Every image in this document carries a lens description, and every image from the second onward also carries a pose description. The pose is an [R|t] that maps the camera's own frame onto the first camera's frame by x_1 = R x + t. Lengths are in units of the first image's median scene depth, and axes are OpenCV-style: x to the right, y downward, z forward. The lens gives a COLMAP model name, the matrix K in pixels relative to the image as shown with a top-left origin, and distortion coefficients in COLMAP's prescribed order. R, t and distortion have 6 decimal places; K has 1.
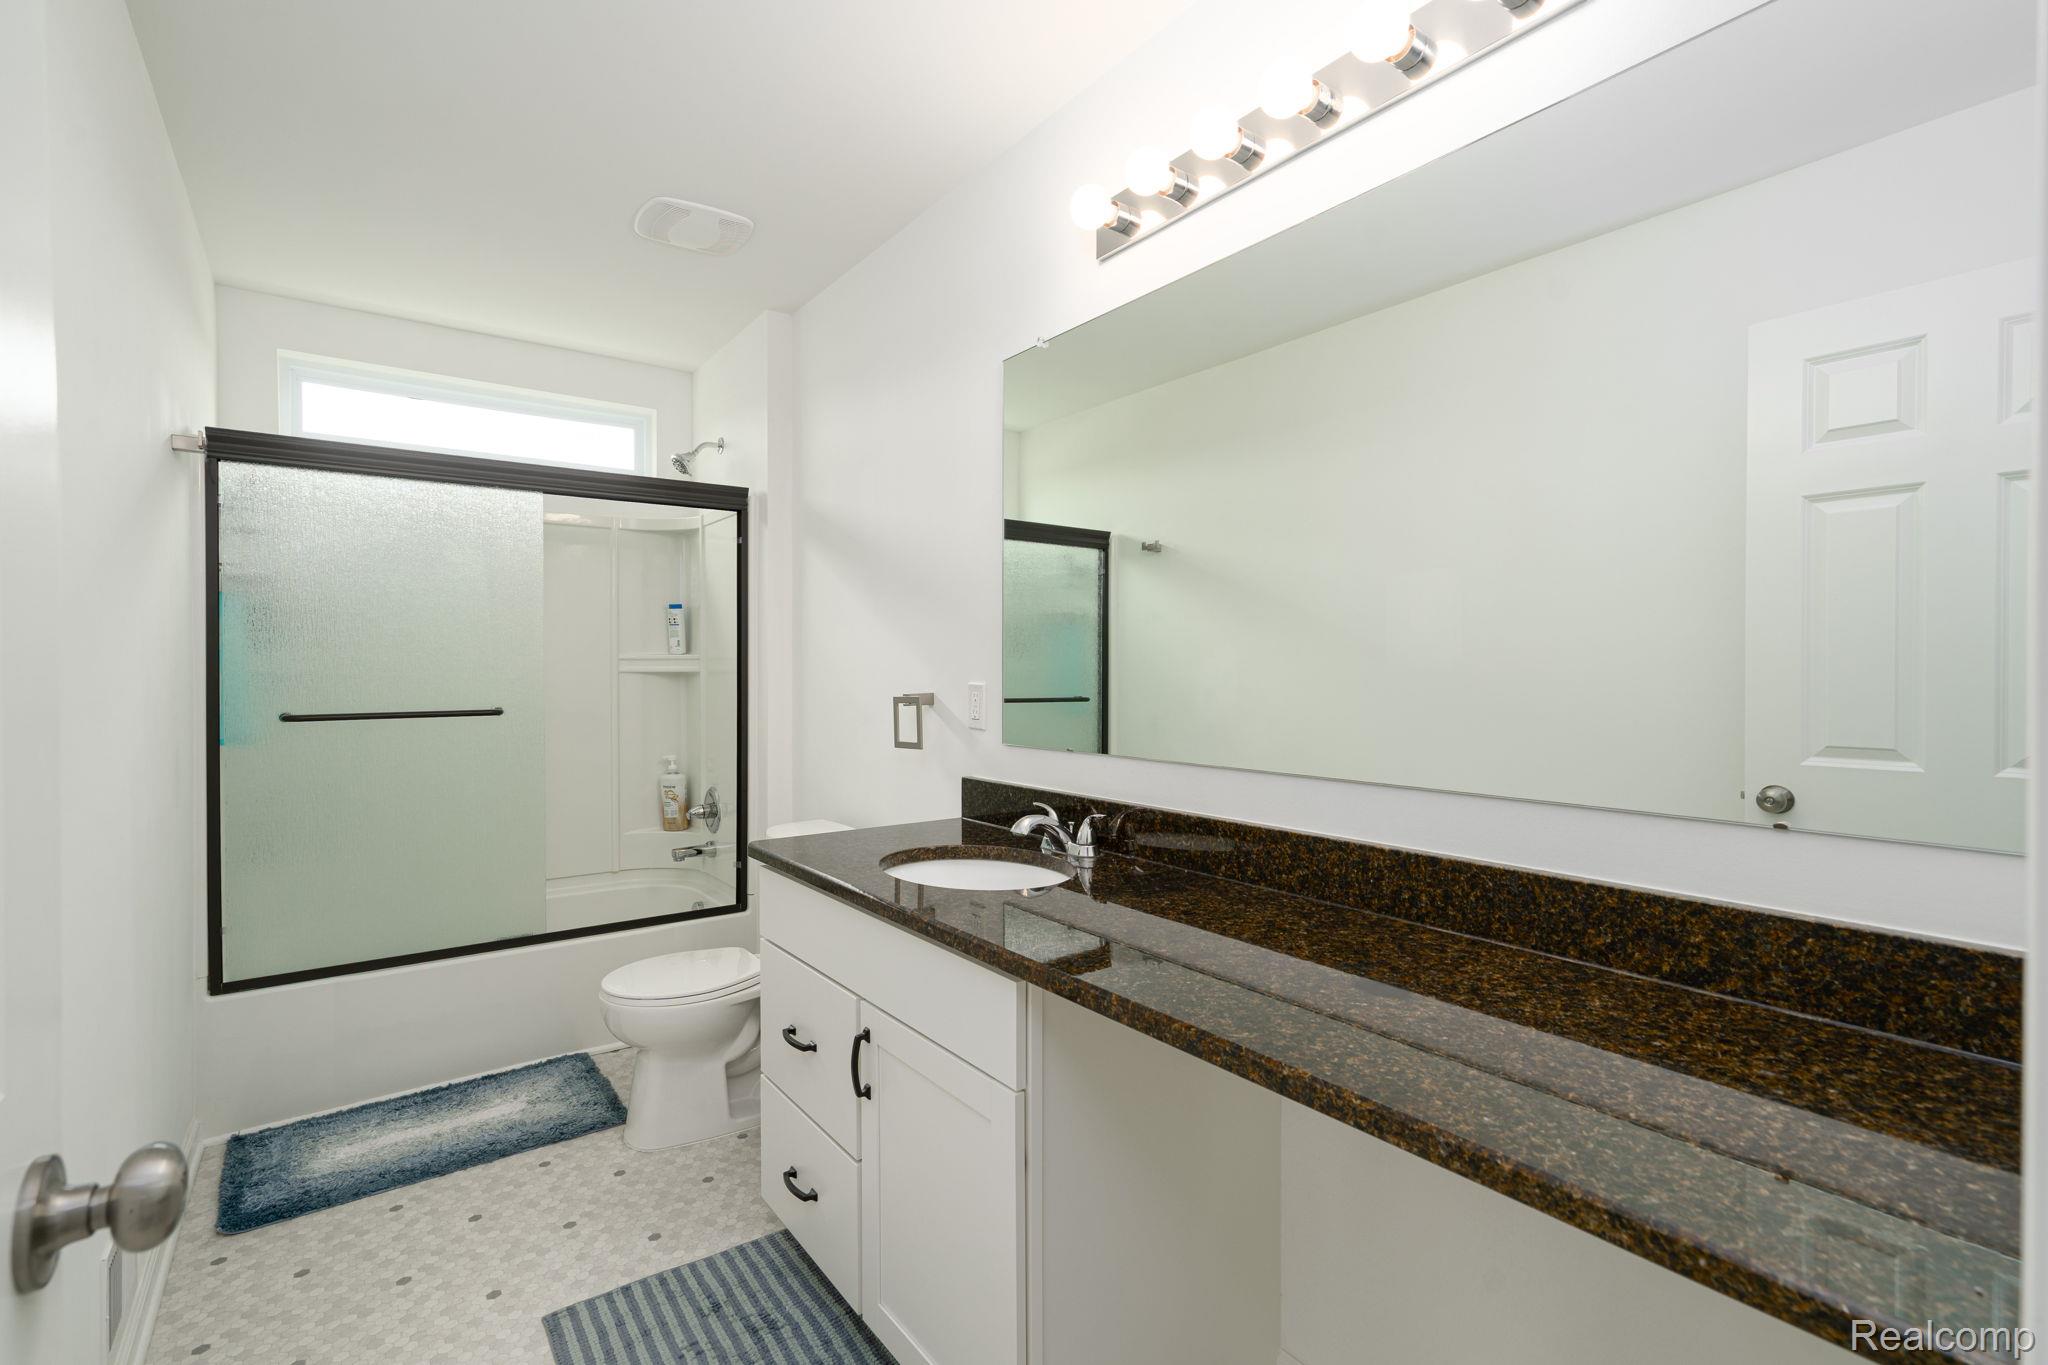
lens RADIAL K [[919.9, 0, 1005.0], [0, 919.9, 672.9], [0, 0, 1]] dist [0.010110, -0.000478]
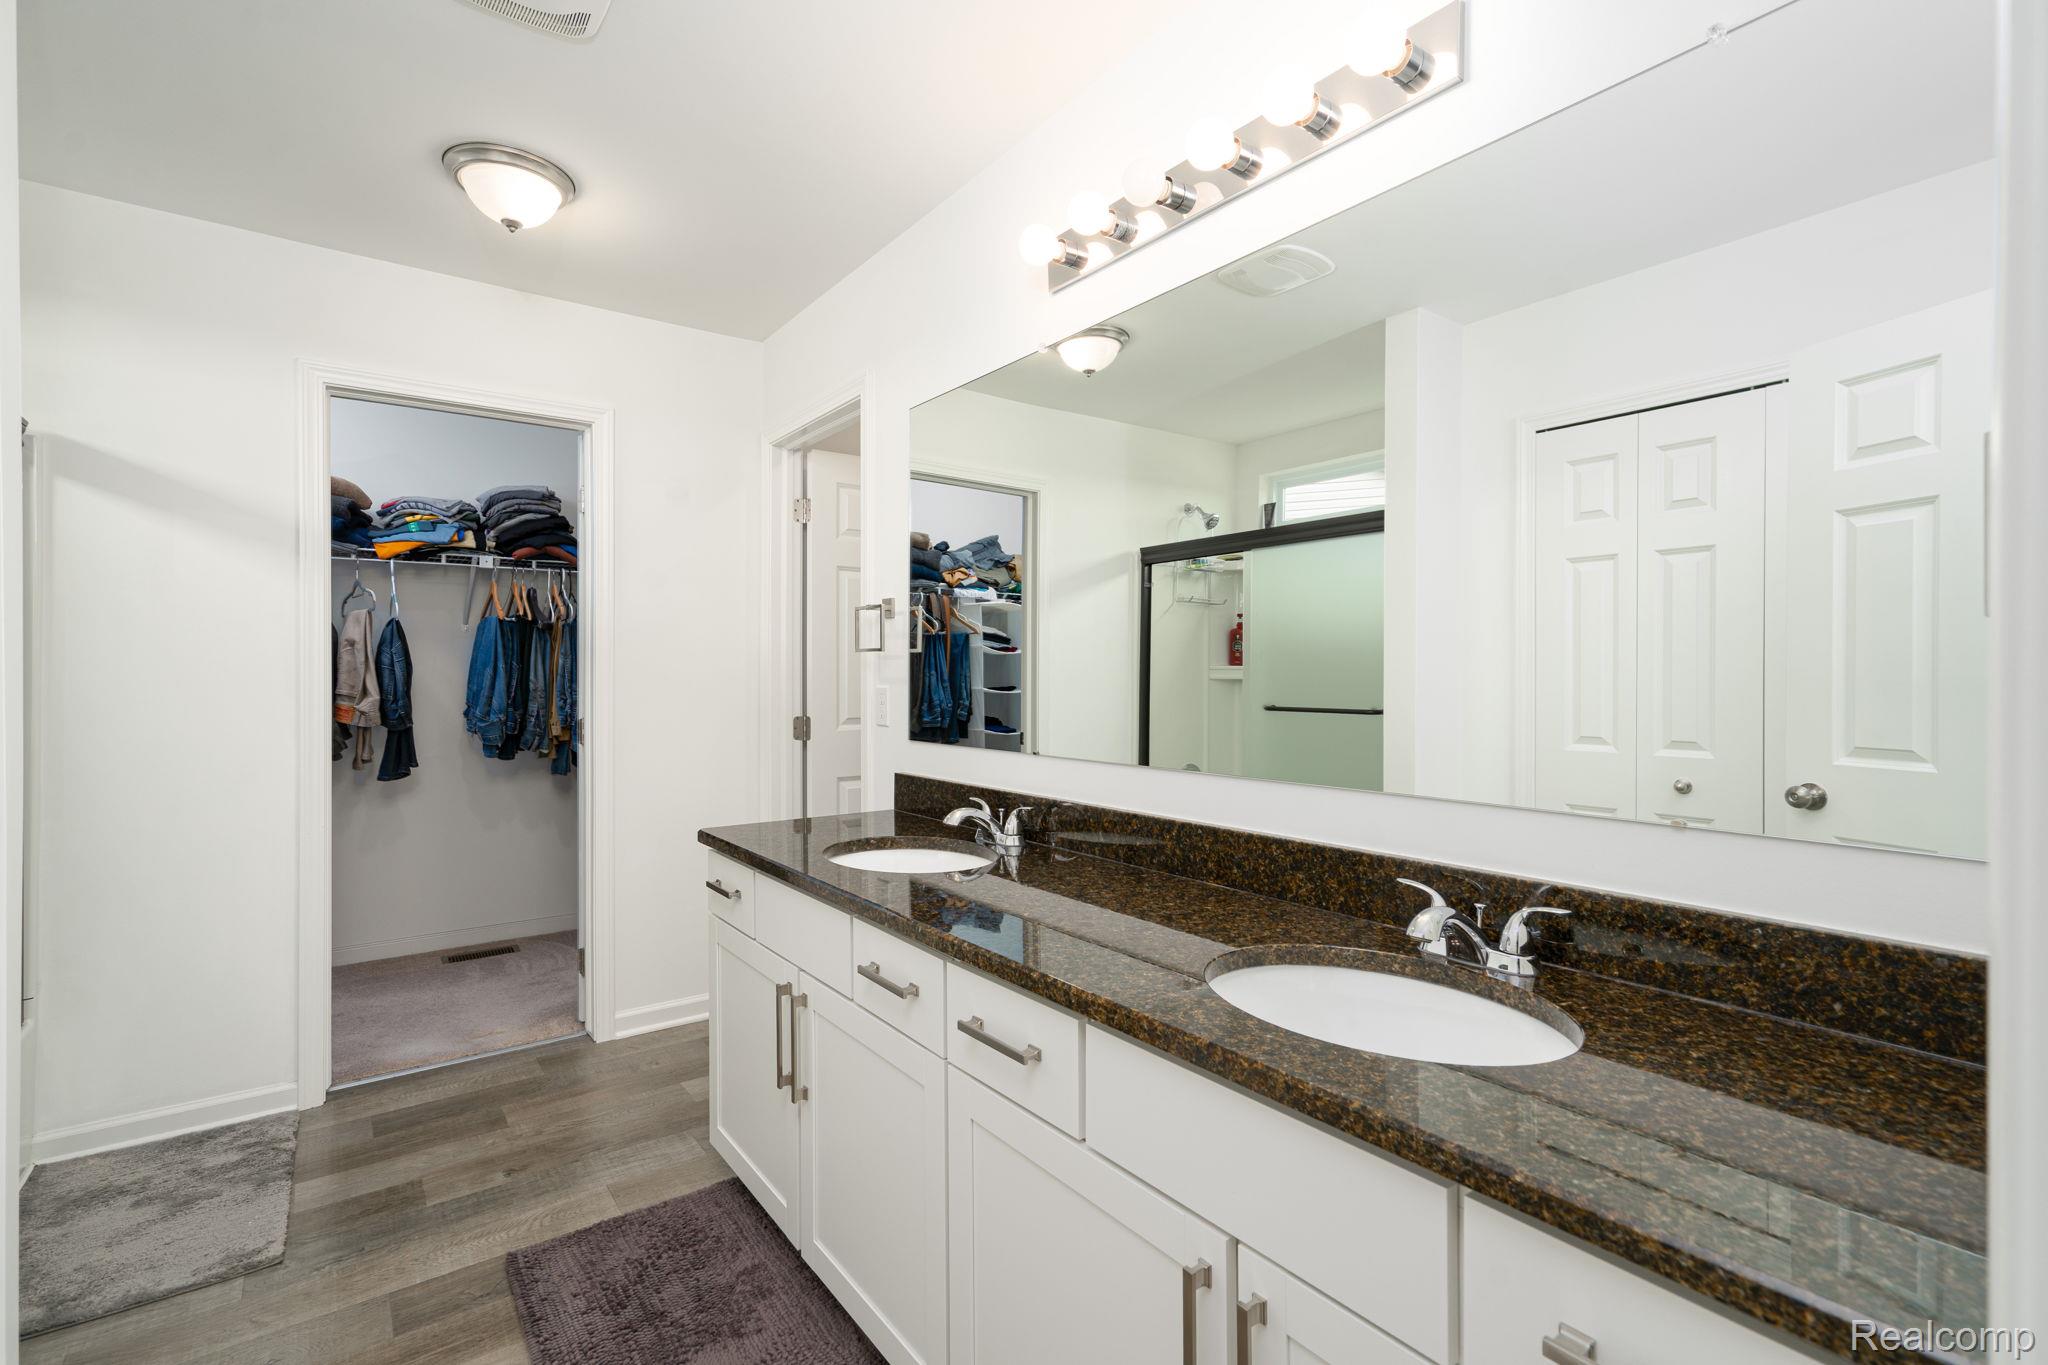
lens RADIAL K [[937.7, 0, 1023.2], [0, 937.7, 679.6], [0, 0, 1]] dist [-0.002730, 0.000519]
pose [[0.999911, 0.007109, 0.011305, 0.078588], [-0.007118, 0.999974, 0.000712, 0.000314], [-0.011300, -0.000793, 0.999936, -0.106597]]
